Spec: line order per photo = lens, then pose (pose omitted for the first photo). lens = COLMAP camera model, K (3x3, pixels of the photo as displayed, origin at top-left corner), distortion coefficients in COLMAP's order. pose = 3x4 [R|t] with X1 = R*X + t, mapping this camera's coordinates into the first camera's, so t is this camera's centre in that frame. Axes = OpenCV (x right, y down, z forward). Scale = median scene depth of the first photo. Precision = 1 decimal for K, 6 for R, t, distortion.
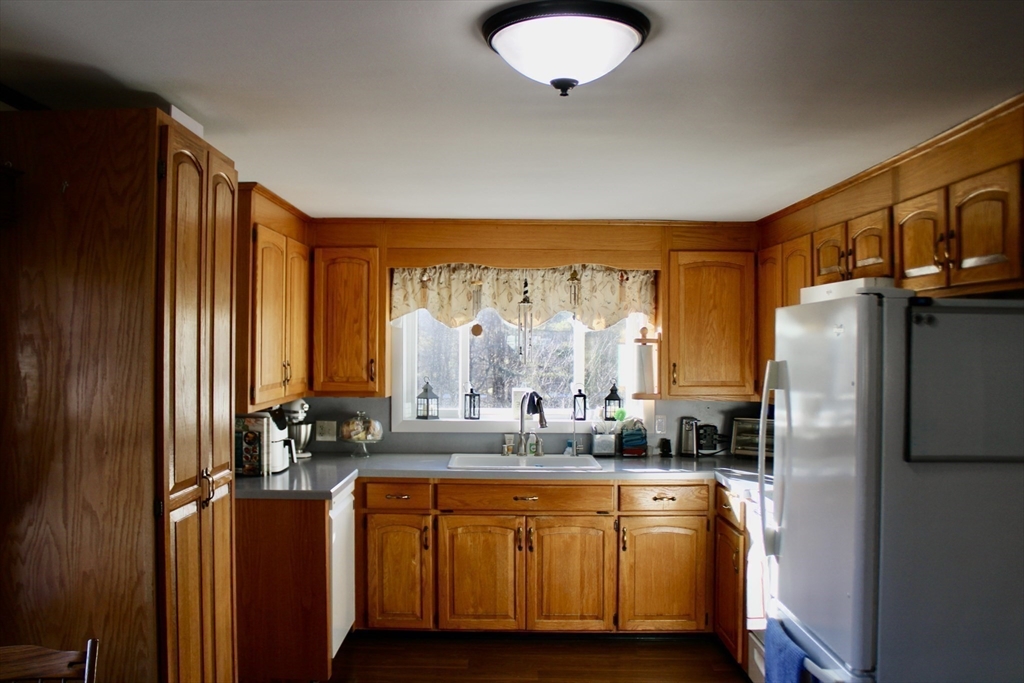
lens RADIAL K [[892.4, 0, 477.7], [0, 892.4, 339.8], [0, 0, 1]] dist [-0.144625, 0.122820]
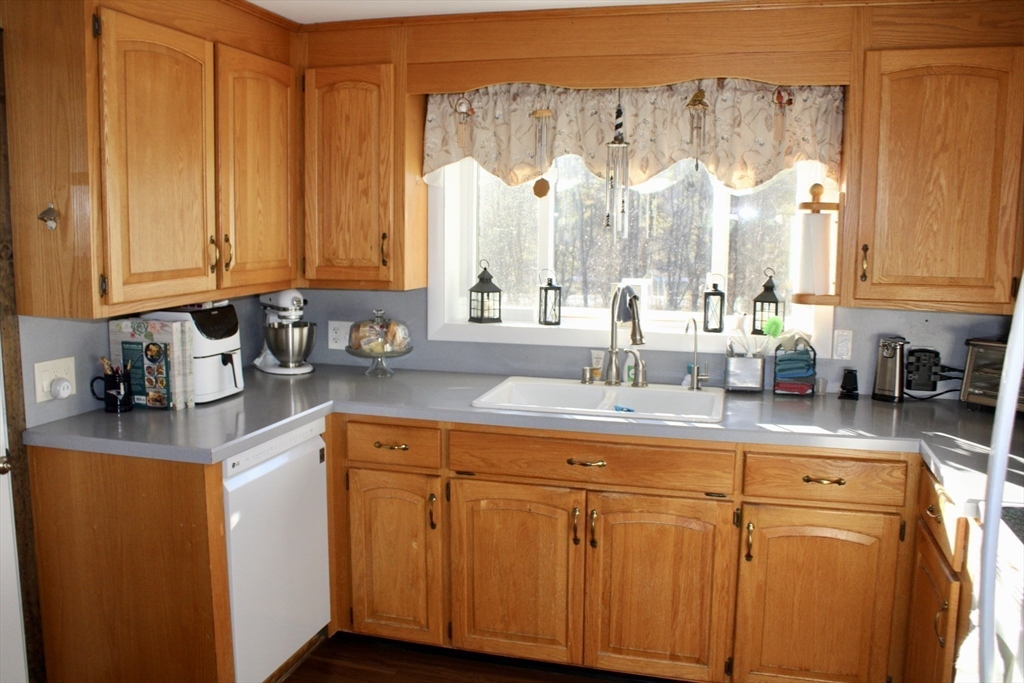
lens RADIAL K [[892.4, 0, 477.7], [0, 892.4, 339.8], [0, 0, 1]] dist [-0.144625, 0.122820]
pose [[0.965132, 0.035564, -0.259336, 0.125294], [-0.000955, 0.991200, 0.132372, 0.012821], [0.261761, -0.127509, 0.956673, 0.371700]]
